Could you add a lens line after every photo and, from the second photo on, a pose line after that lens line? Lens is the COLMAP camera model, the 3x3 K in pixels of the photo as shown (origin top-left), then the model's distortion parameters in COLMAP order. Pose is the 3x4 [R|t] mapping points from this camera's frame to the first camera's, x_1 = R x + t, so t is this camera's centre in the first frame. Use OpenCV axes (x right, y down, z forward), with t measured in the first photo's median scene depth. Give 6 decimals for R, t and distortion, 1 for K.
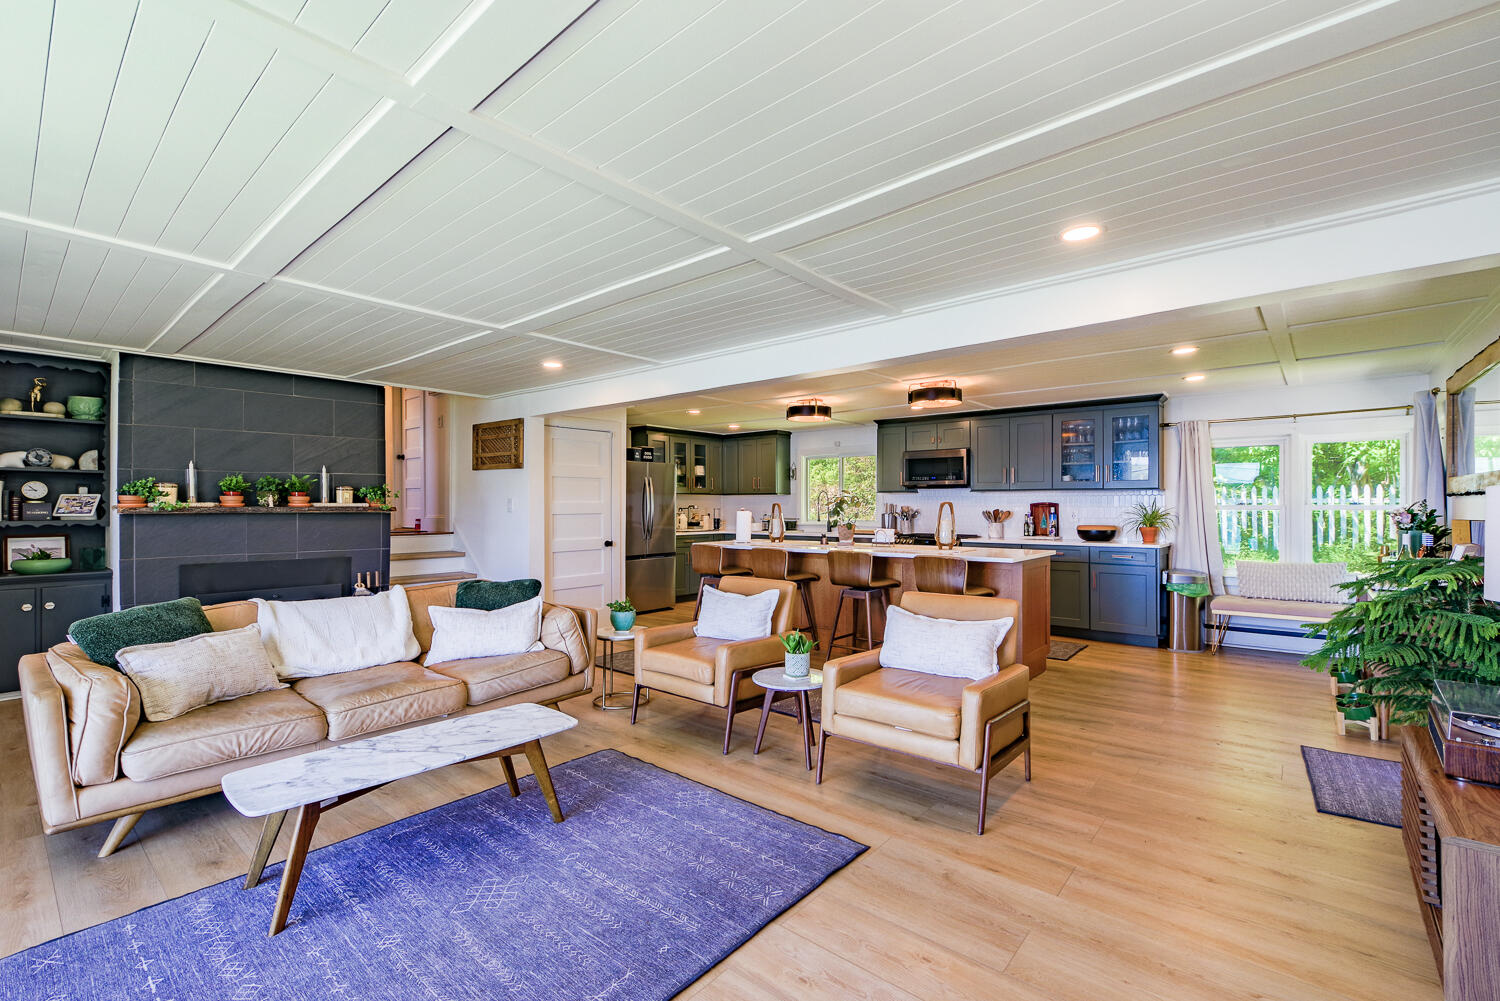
lens RADIAL K [[653.7, 0, 748.6], [0, 653.7, 503.1], [0, 0, 1]] dist [-0.001906, -0.000272]
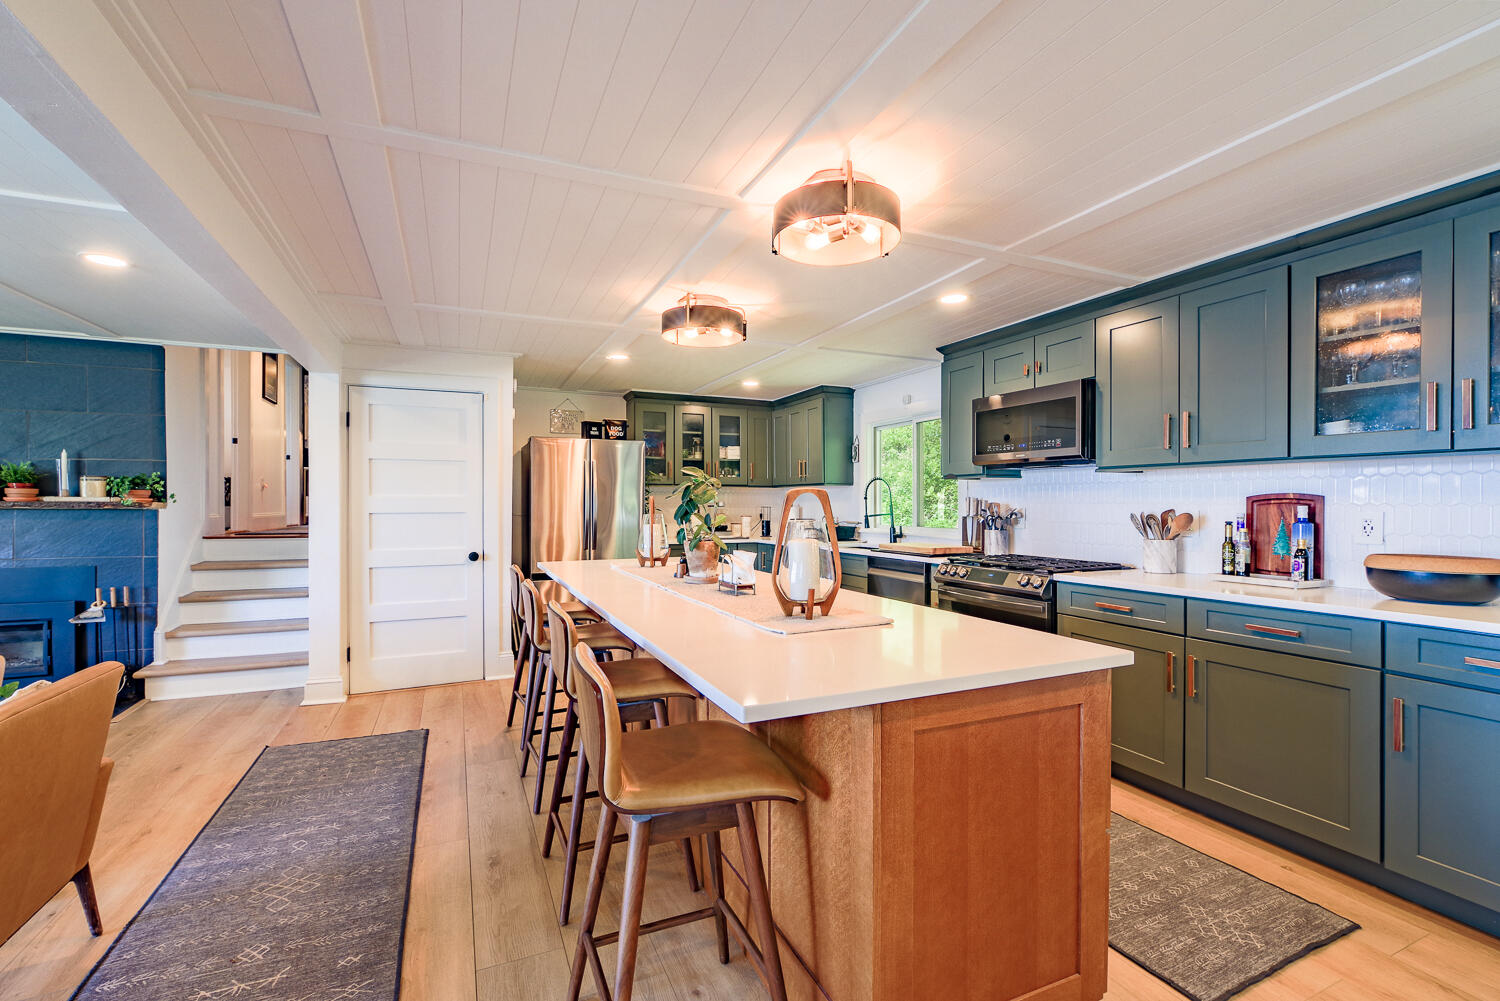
lens RADIAL K [[653.7, 0, 746.6], [0, 653.7, 505.6], [0, 0, 1]] dist [-0.001906, -0.000272]
pose [[0.902698, 0.002641, -0.430267, 0.341423], [-0.000007, 0.999981, 0.006122, 0.004253], [0.430275, -0.005523, 0.902681, 0.514048]]
